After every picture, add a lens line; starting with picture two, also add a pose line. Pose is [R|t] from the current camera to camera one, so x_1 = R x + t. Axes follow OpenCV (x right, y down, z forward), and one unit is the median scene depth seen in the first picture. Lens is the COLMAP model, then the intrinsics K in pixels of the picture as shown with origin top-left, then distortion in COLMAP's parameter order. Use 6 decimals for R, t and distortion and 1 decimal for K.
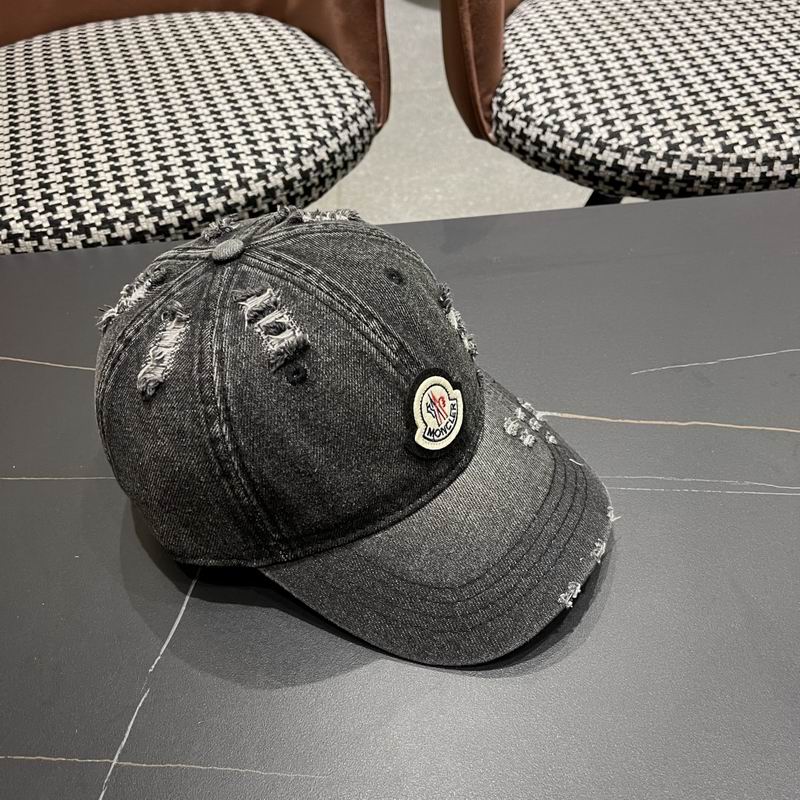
lens RADIAL K [[841.3, 0, 400.9], [0, 841.3, 404.3], [0, 0, 1]] dist [0.021776, 0.000000]
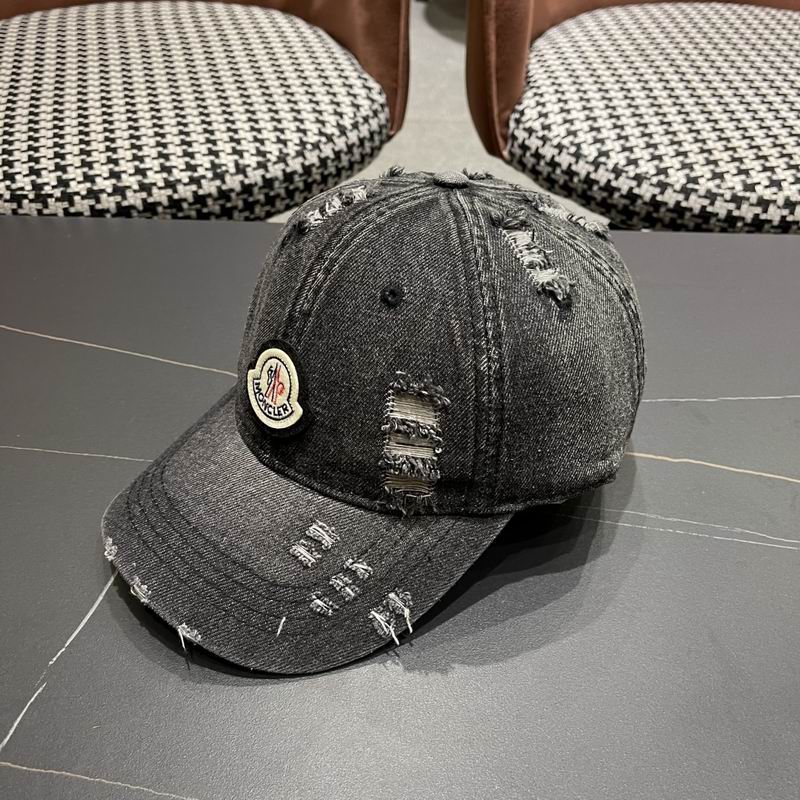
lens RADIAL K [[841.3, 0, 398.3], [0, 841.3, 408.3], [0, 0, 1]] dist [0.021776, 0.000000]
pose [[0.994049, 0.108908, -0.002423, 0.022061], [-0.108918, 0.993271, -0.039369, 0.024646], [-0.001881, 0.039399, 0.999222, 0.055043]]
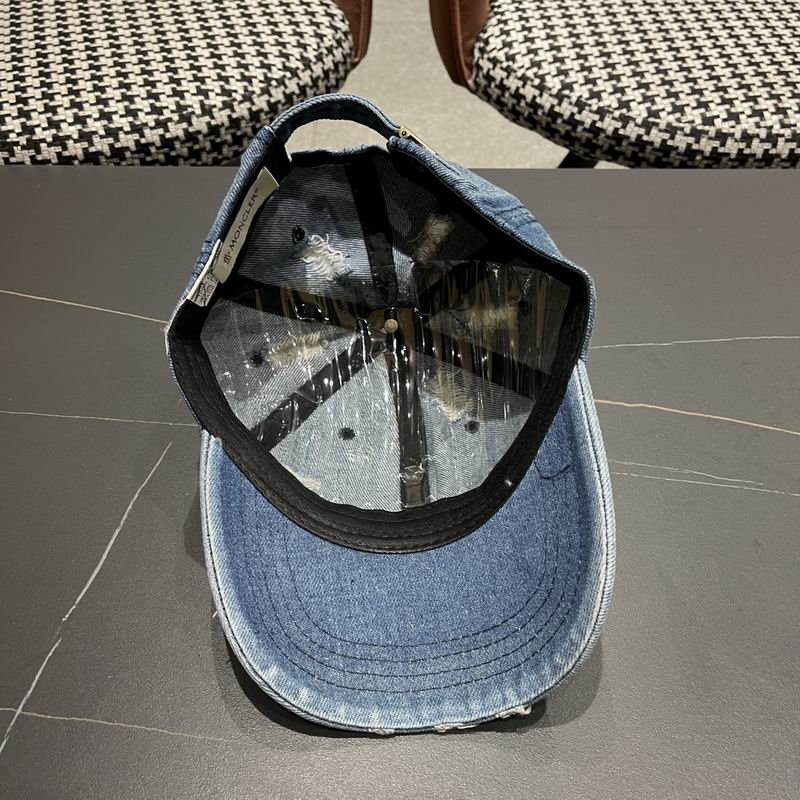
lens RADIAL K [[841.3, 0, 398.8], [0, 841.3, 397.3], [0, 0, 1]] dist [0.021776, 0.000000]
pose [[0.996073, 0.078424, 0.041094, 0.015673], [-0.081029, 0.994518, 0.066099, -0.019866], [-0.035684, -0.069169, 0.996966, 0.017320]]
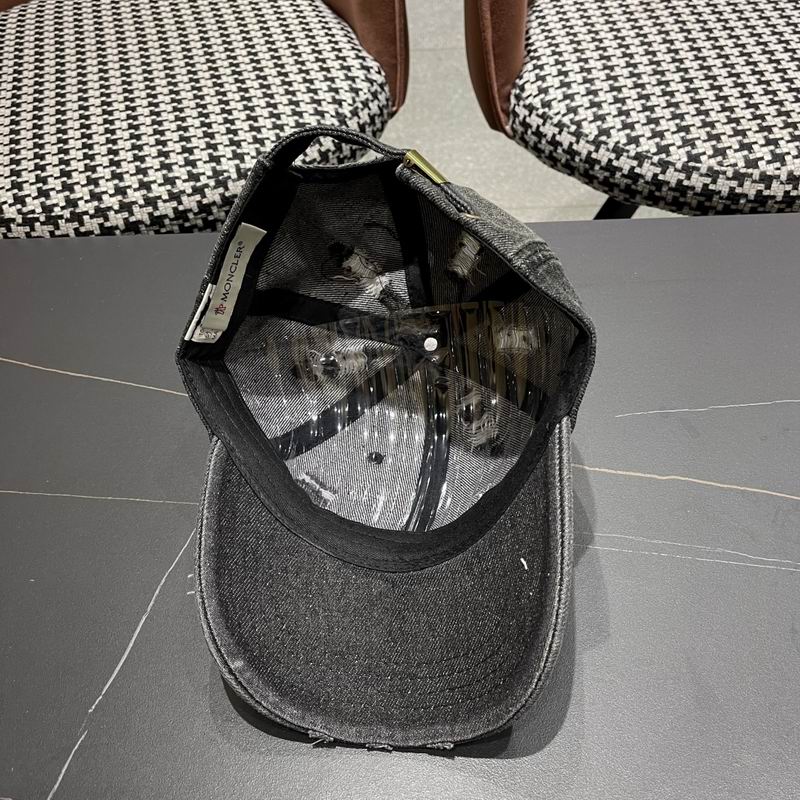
lens RADIAL K [[841.3, 0, 403.9], [0, 841.3, 407.8], [0, 0, 1]] dist [0.021776, 0.000000]
pose [[0.997596, 0.057811, -0.038214, 0.049975], [-0.054981, 0.995934, 0.071357, -0.073675], [0.042184, -0.069084, 0.996719, 0.024435]]
